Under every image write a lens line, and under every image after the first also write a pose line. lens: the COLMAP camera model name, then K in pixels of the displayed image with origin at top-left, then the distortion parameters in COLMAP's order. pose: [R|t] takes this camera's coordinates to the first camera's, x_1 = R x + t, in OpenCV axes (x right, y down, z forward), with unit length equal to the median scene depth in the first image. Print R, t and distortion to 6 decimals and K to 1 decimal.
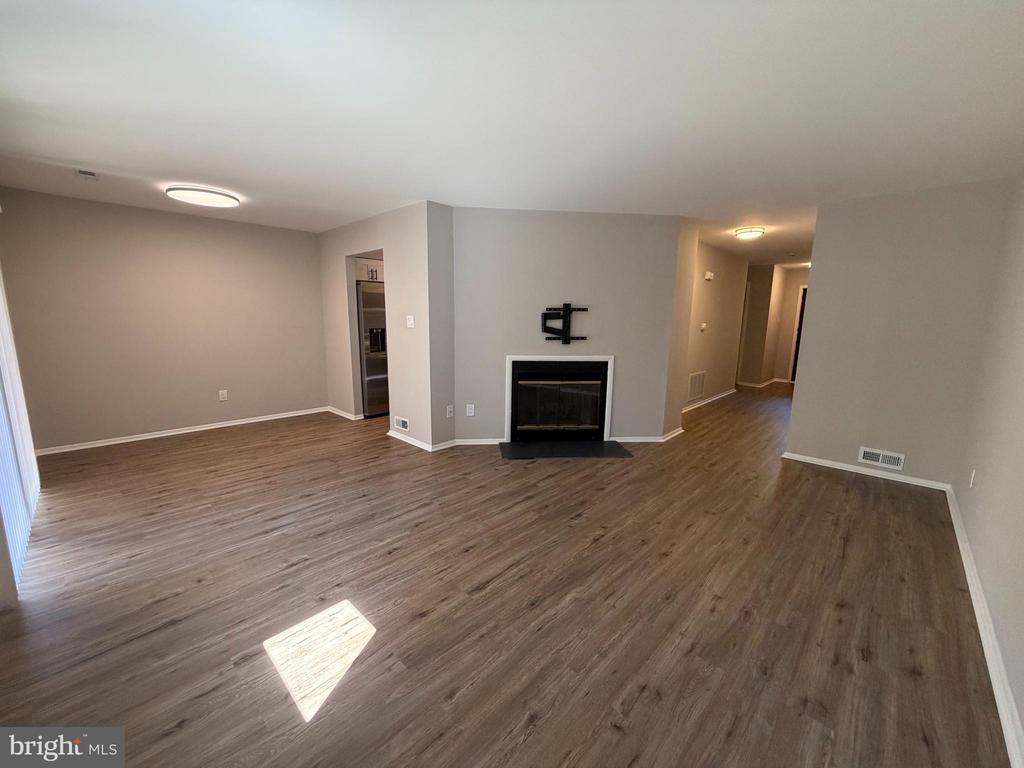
lens RADIAL K [[407.0, 0, 509.7], [0, 407.0, 381.4], [0, 0, 1]] dist [0.000503, -0.000307]
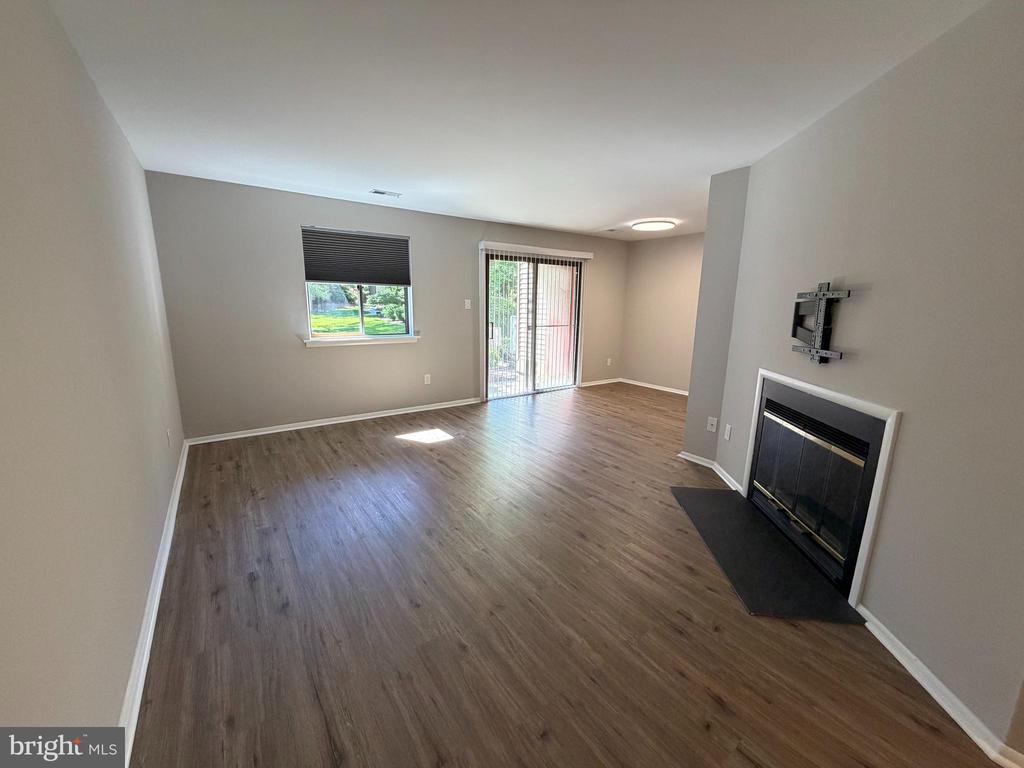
lens RADIAL K [[407.0, 0, 509.7], [0, 407.0, 381.4], [0, 0, 1]] dist [0.000503, -0.000307]
pose [[-0.188422, 0.171355, -0.967024, 0.824638], [-0.177392, 0.962526, 0.205122, -0.123028], [0.965935, 0.210191, -0.150964, 0.824775]]
